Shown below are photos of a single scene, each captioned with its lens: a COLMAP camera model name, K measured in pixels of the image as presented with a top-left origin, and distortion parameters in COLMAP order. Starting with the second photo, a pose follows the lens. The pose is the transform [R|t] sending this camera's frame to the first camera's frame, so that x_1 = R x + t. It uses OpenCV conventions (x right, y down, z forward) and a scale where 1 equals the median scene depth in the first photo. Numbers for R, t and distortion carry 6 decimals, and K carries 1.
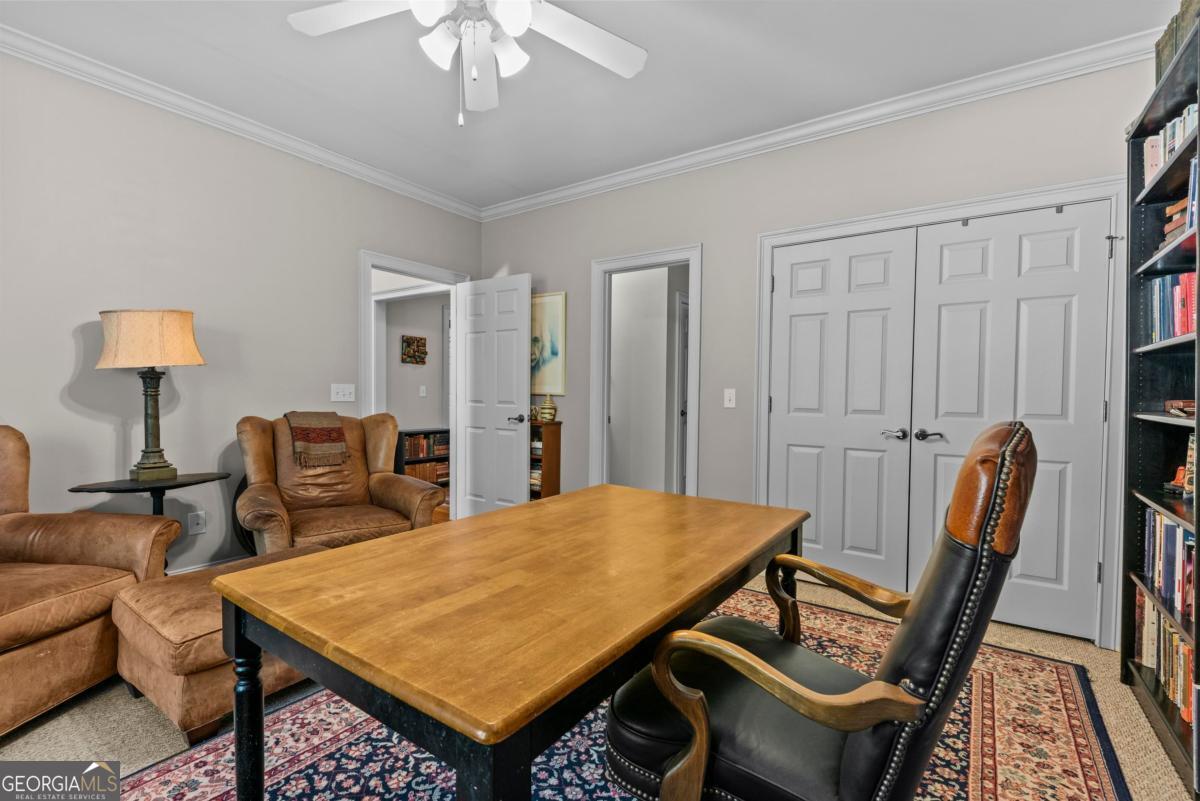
lens RADIAL K [[545.0, 0, 620.4], [0, 545.0, 401.7], [0, 0, 1]] dist [0.061377, -0.000078]
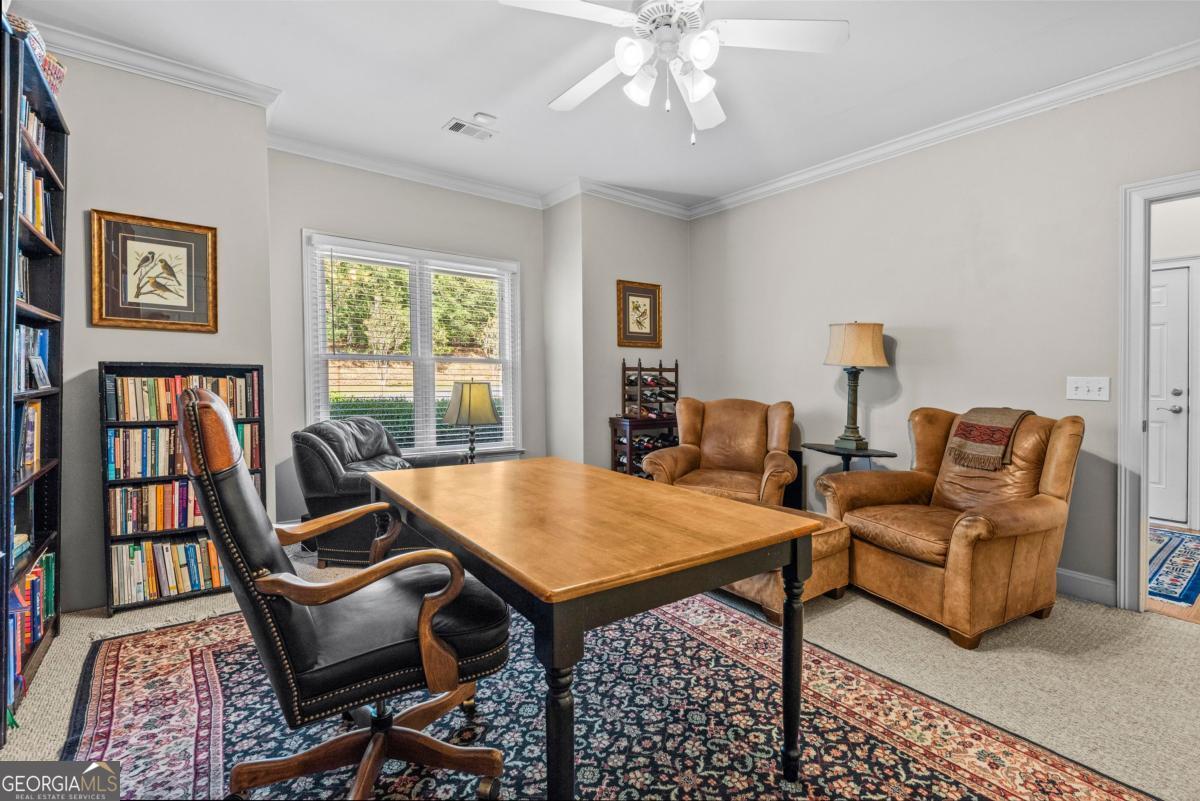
lens RADIAL K [[545.0, 0, 620.4], [0, 545.0, 401.7], [0, 0, 1]] dist [0.061377, -0.000078]
pose [[-0.284932, 0.022228, -0.958290, 0.830598], [-0.032265, 0.998942, 0.032764, -0.004265], [0.958005, 0.040254, -0.283914, 1.176454]]
